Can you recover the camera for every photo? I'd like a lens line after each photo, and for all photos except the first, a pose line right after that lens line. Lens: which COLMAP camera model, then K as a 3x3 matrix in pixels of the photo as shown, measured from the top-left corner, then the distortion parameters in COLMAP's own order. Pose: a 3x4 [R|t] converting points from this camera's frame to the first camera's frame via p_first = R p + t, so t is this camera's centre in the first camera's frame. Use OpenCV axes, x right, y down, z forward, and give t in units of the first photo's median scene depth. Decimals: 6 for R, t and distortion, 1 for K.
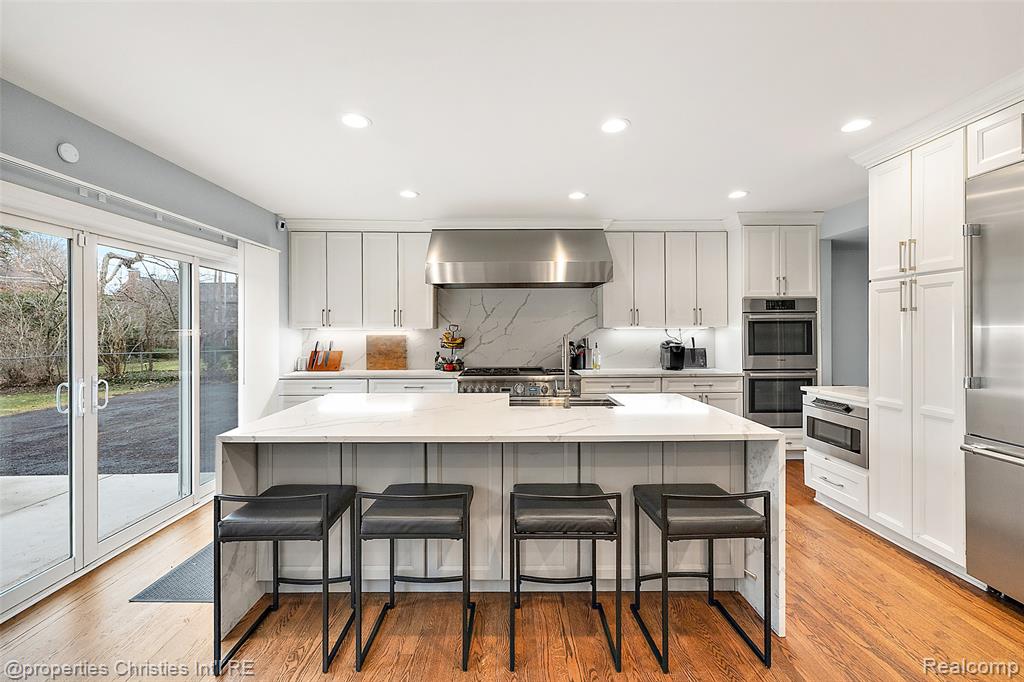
lens RADIAL K [[434.0, 0, 510.4], [0, 434.0, 330.8], [0, 0, 1]] dist [0.001464, -0.000151]
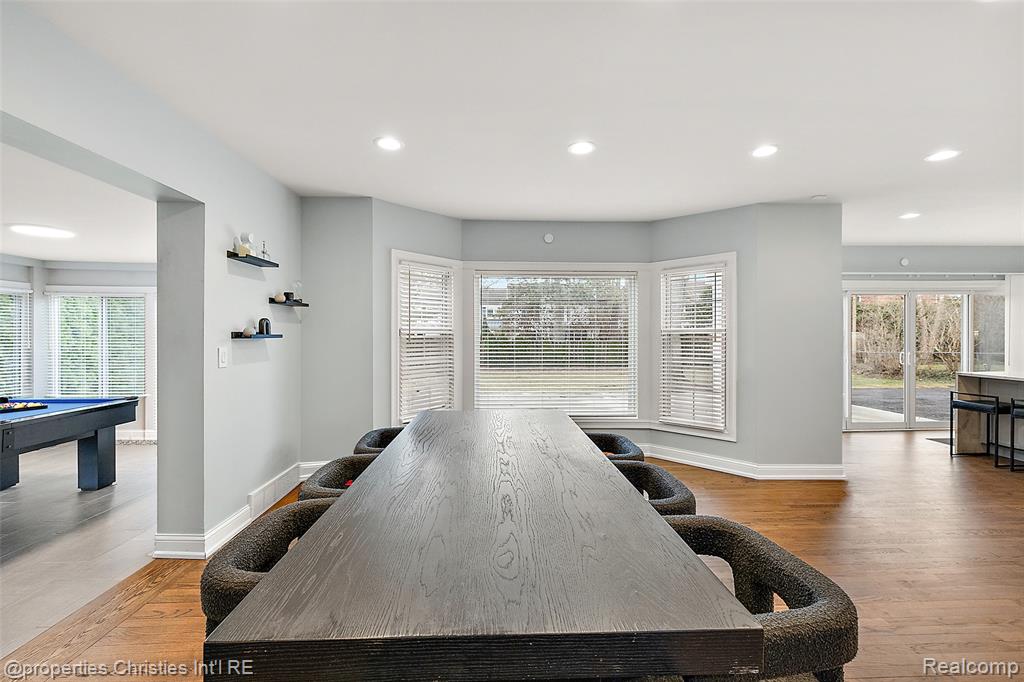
lens RADIAL K [[434.0, 0, 516.0], [0, 434.0, 336.7], [0, 0, 1]] dist [0.001464, -0.000151]
pose [[0.029007, 0.007367, -0.999552, 0.297627], [0.000585, 0.999973, 0.007387, 0.001895], [0.999579, -0.000799, 0.029002, -0.274405]]
